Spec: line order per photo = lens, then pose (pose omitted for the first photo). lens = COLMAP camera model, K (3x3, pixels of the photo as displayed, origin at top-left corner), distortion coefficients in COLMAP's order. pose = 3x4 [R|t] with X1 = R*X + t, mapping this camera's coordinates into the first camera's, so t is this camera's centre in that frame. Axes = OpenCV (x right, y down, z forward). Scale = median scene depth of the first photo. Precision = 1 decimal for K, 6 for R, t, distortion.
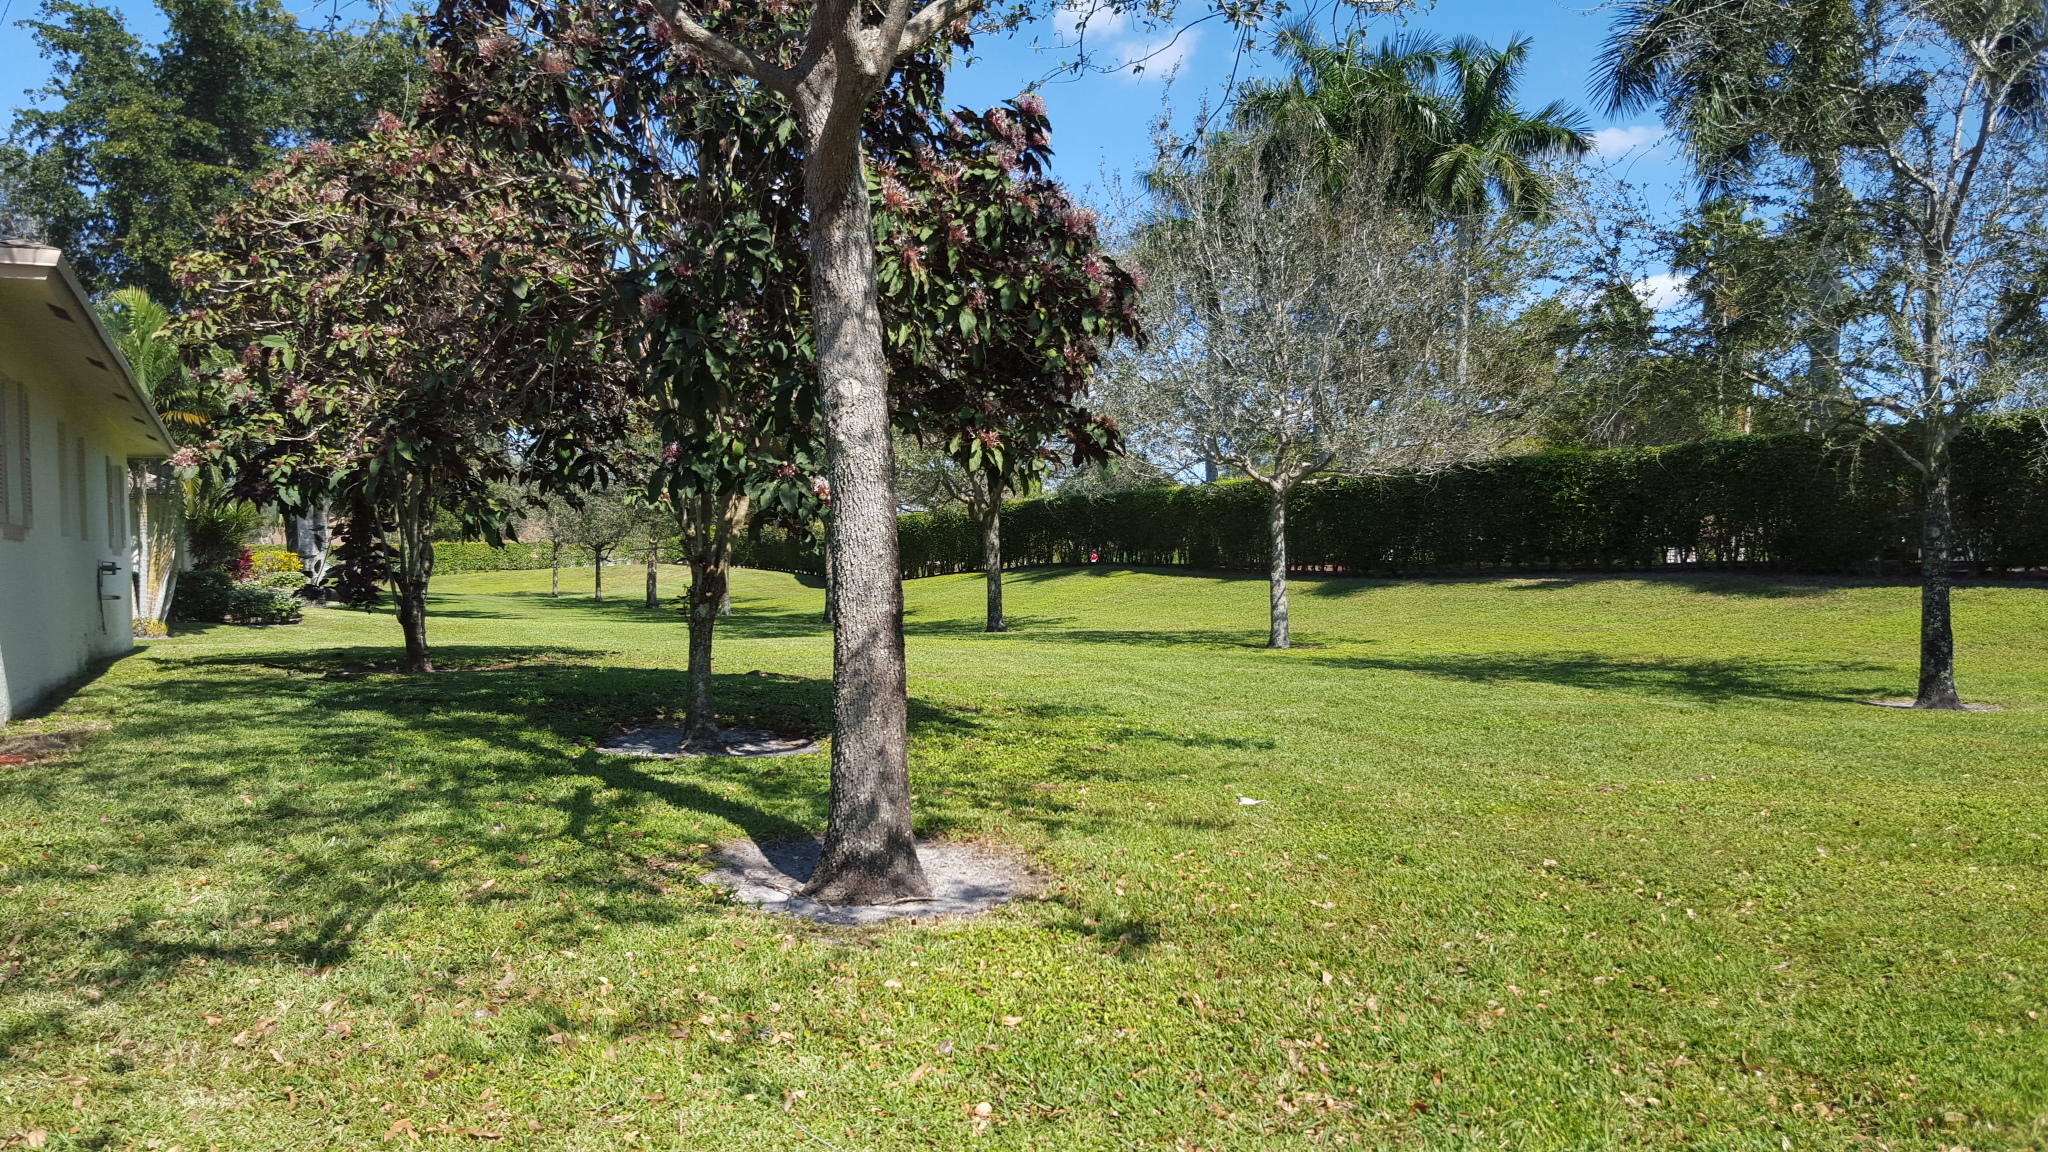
lens RADIAL K [[1528.4, 0, 1020.9], [0, 1528.4, 583.8], [0, 0, 1]] dist [0.049020, -0.002782]
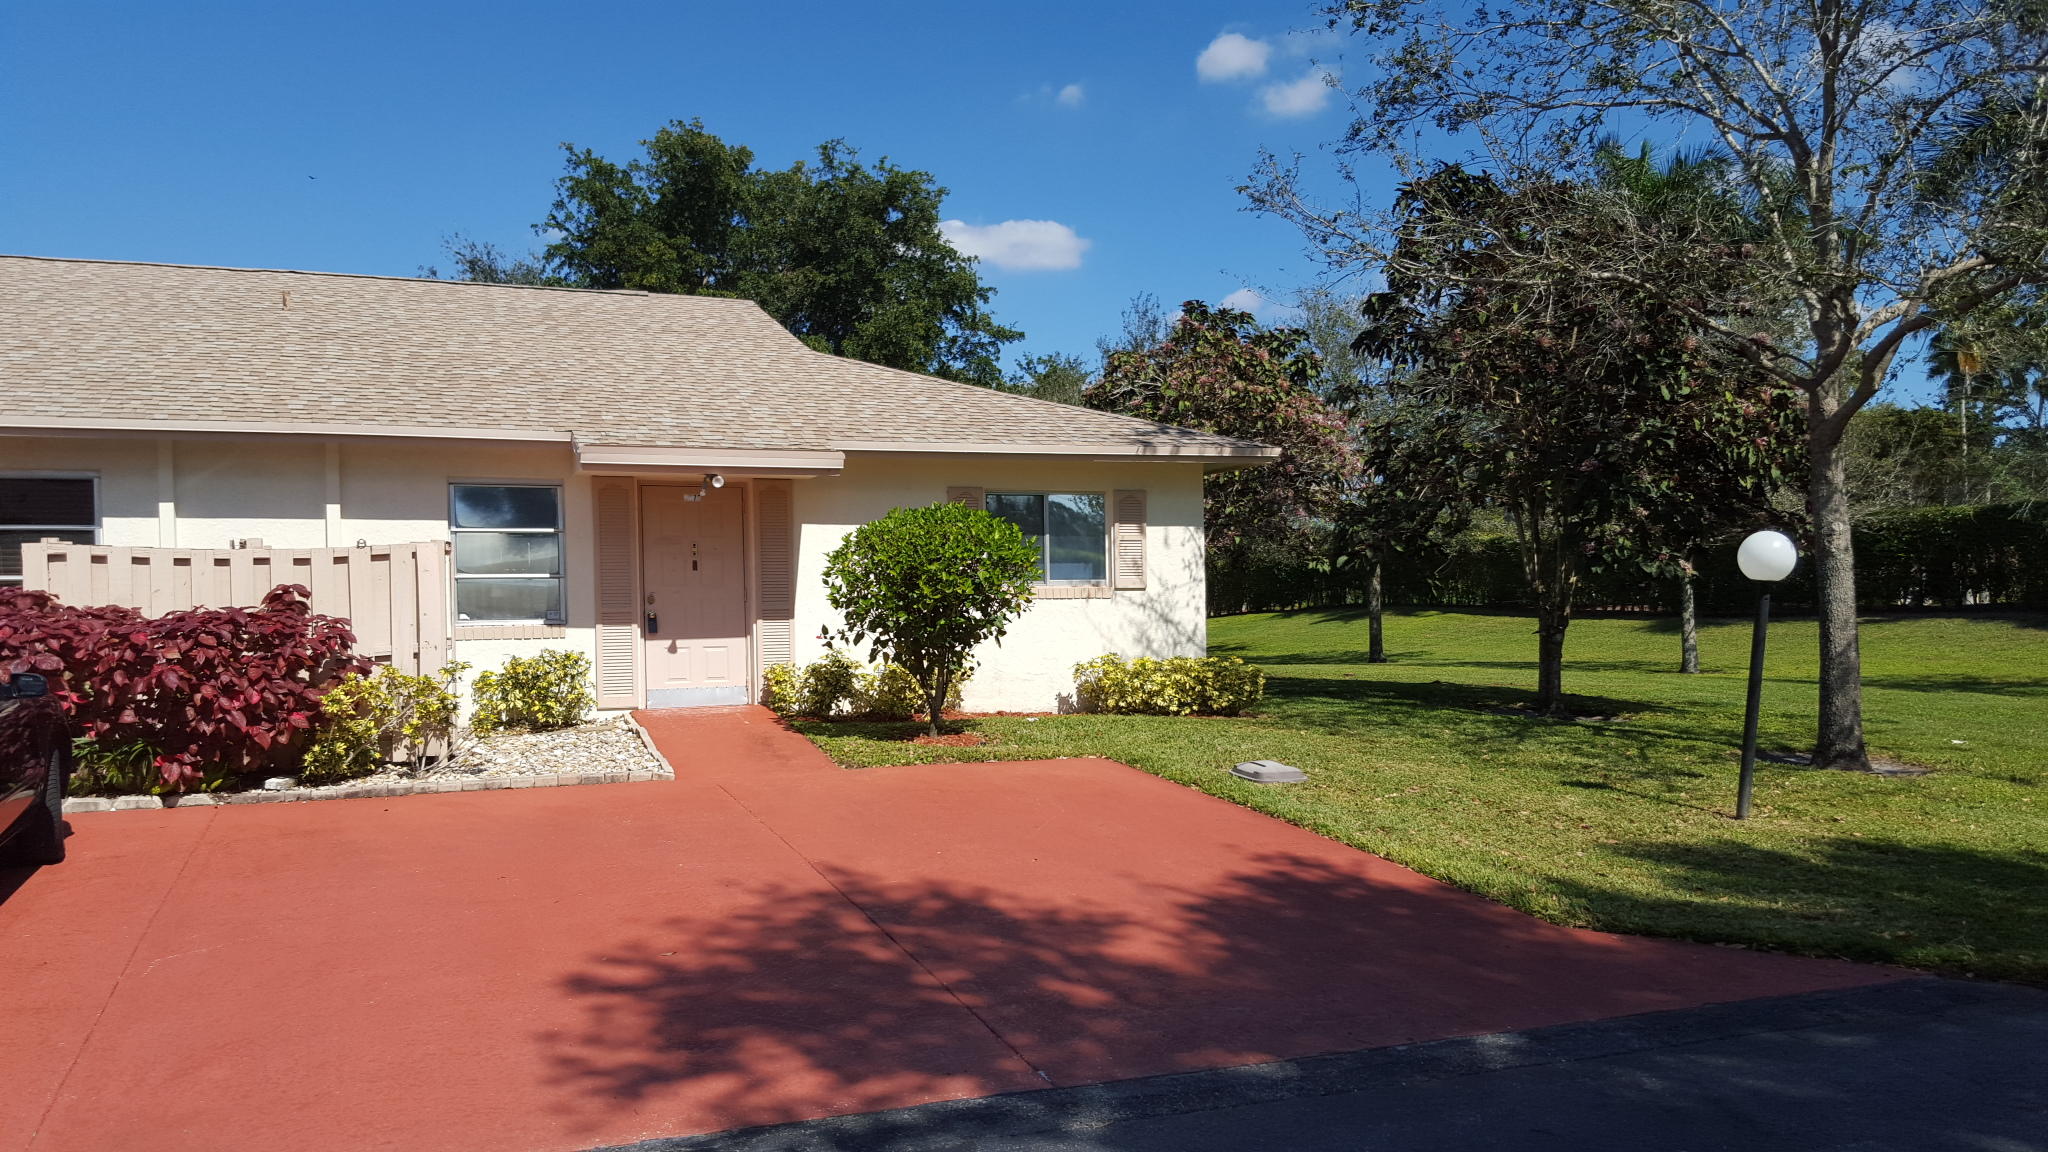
lens RADIAL K [[1528.4, 0, 1026.5], [0, 1528.4, 571.1], [0, 0, 1]] dist [0.049020, -0.002782]
pose [[0.996317, -0.005378, -0.085577, -0.263291], [0.002414, 0.999395, -0.034710, 0.000930], [0.085712, 0.034376, 0.995727, -0.304652]]
